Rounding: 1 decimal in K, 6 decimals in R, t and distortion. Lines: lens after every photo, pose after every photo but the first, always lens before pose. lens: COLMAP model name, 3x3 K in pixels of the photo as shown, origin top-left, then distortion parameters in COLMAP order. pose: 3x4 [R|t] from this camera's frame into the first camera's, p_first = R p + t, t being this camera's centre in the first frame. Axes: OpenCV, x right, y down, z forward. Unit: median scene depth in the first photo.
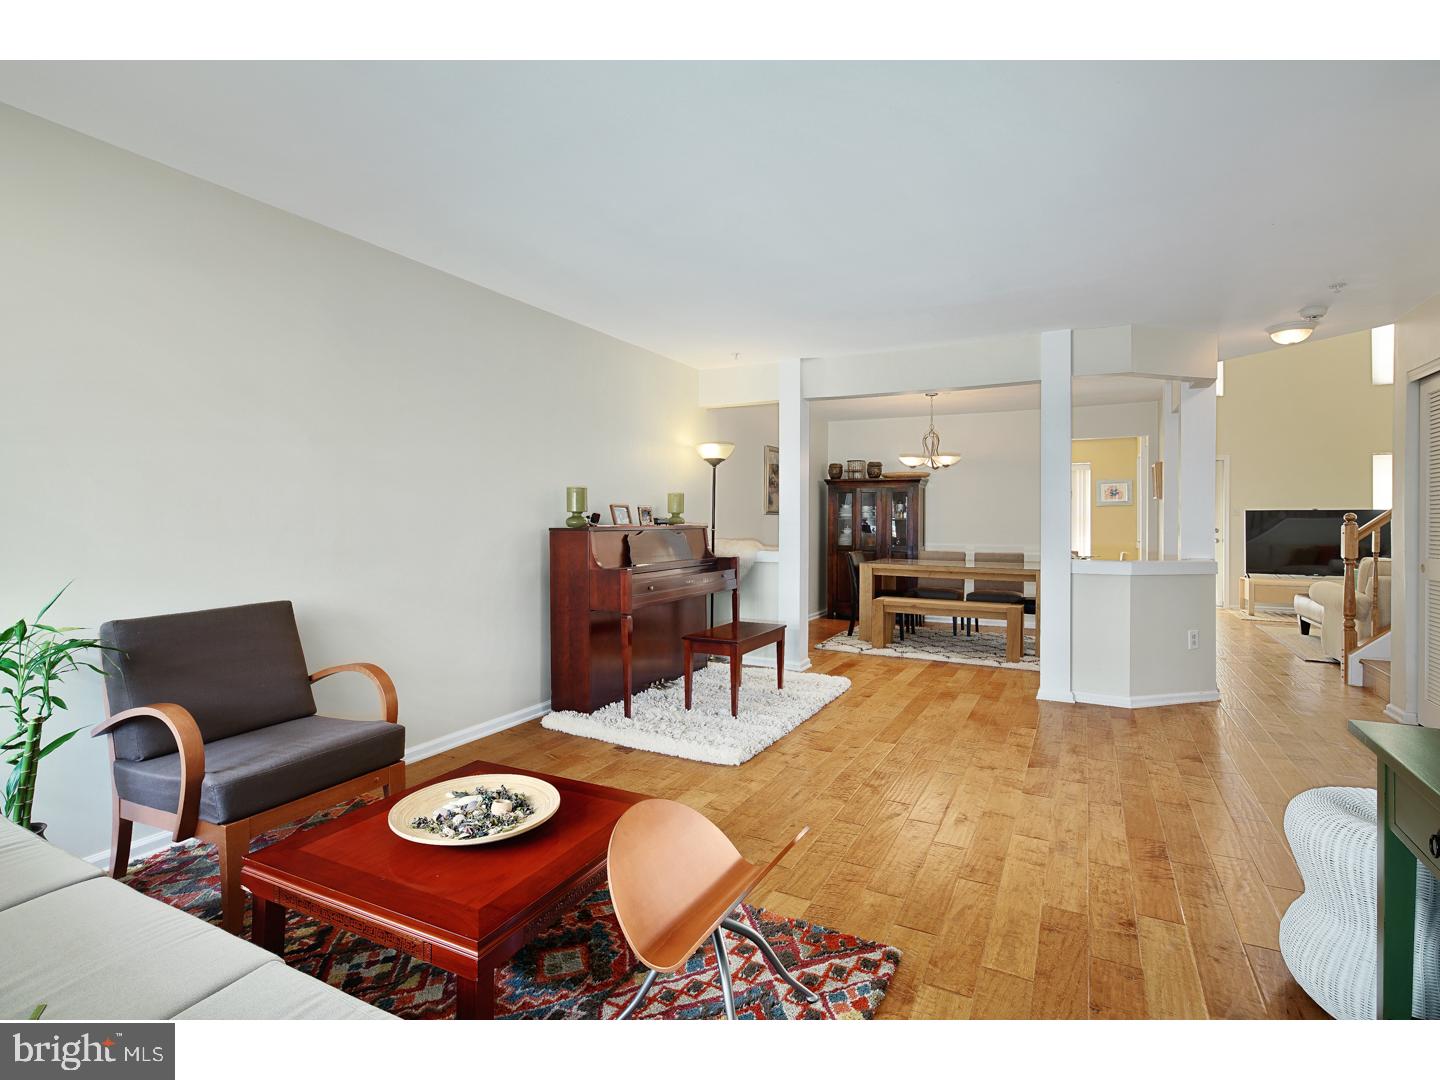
lens RADIAL K [[712.6, 0, 715.5], [0, 712.6, 523.3], [0, 0, 1]] dist [0.000828, -0.000387]
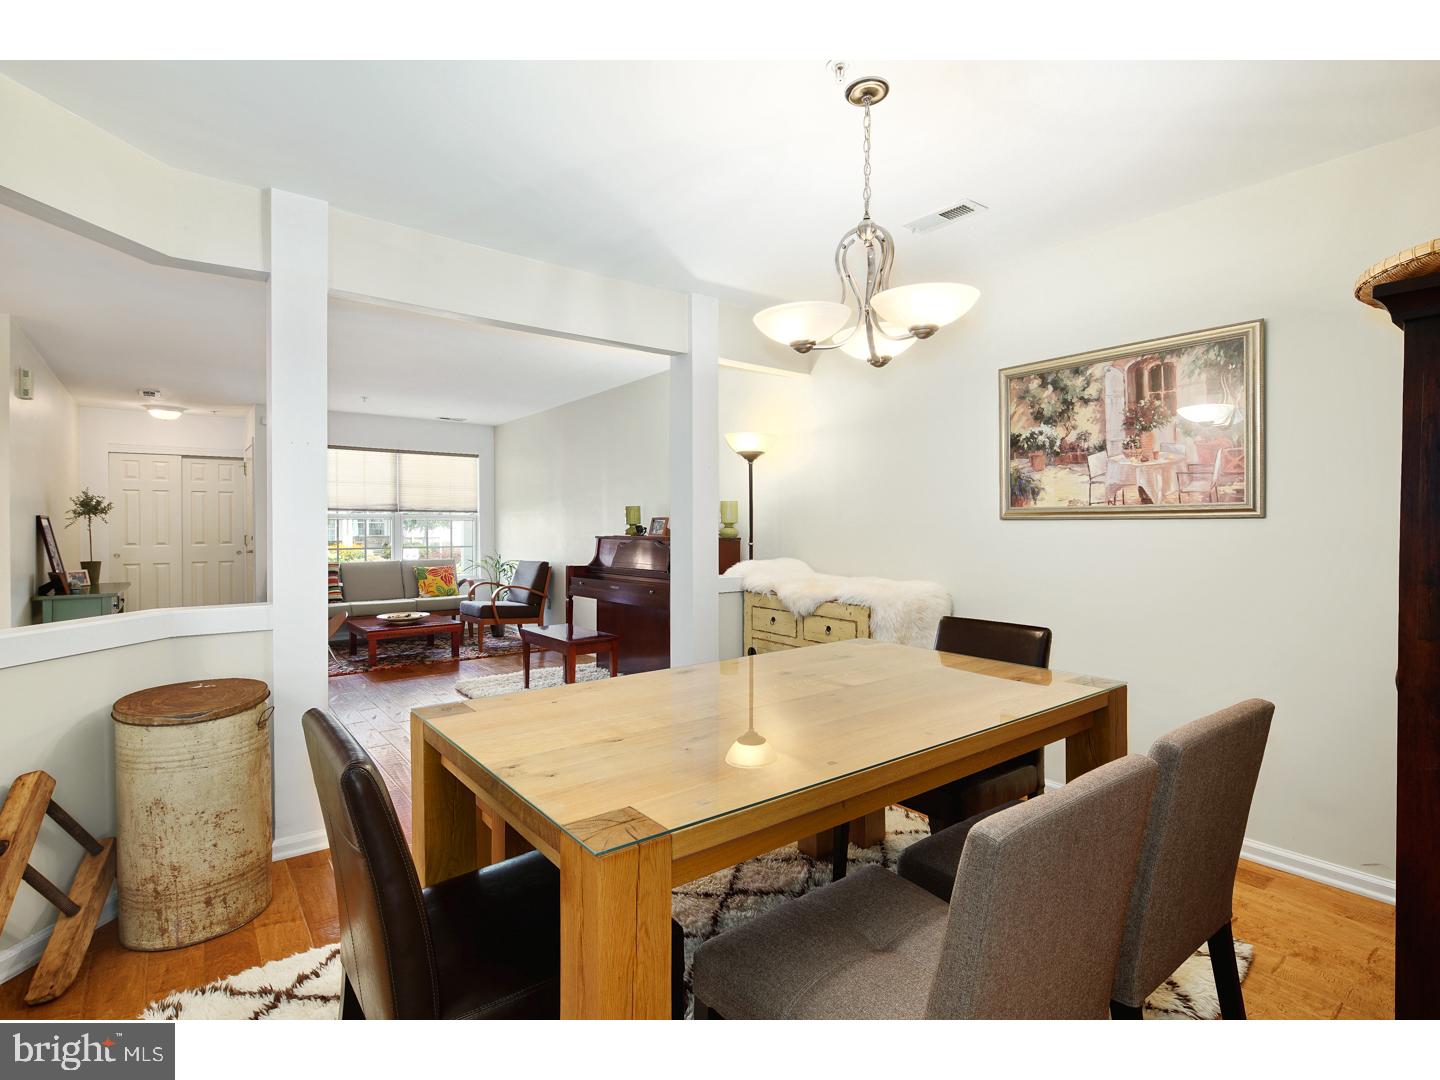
lens RADIAL K [[712.6, 0, 715.5], [0, 712.6, 523.3], [0, 0, 1]] dist [0.000828, -0.000387]
pose [[-0.430769, -0.008642, -0.902421, 0.916202], [-0.007586, 0.999953, -0.005955, -0.009745], [0.902430, 0.004280, -0.430815, 1.661825]]
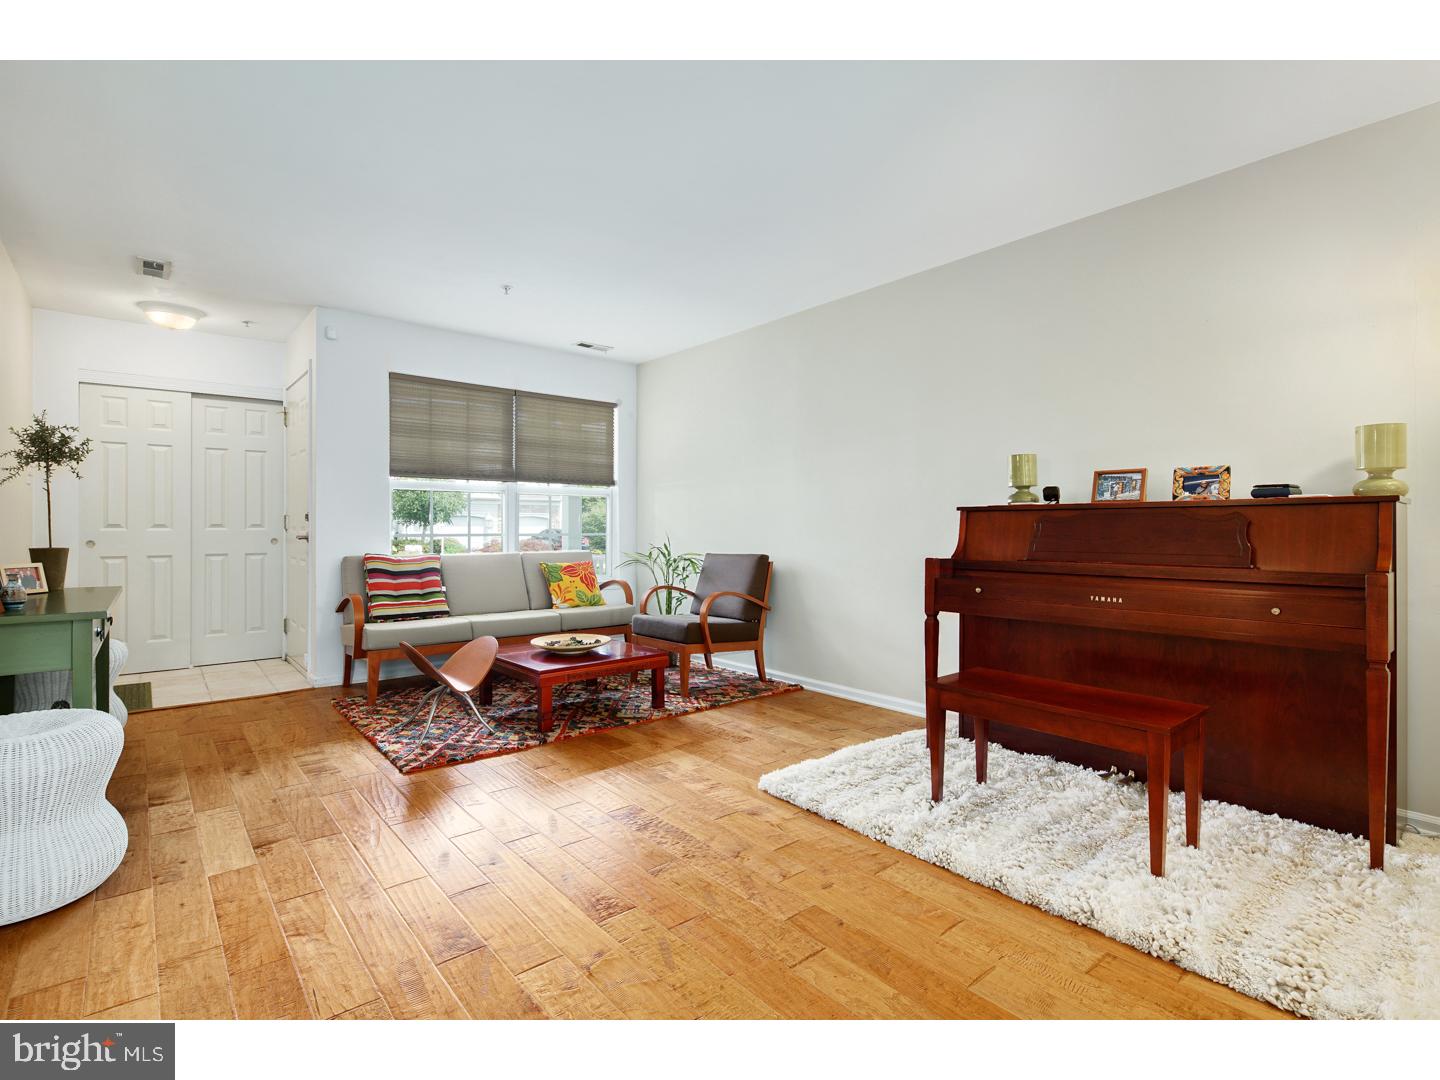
lens RADIAL K [[707.8, 0, 713.5], [0, 707.8, 519.2], [0, 0, 1]] dist [-0.001487, -0.000164]
pose [[-0.397441, -0.018283, -0.917446, 0.631140], [-0.011577, 0.999822, -0.014909, 0.032810], [0.917555, 0.004696, -0.397582, 0.995359]]
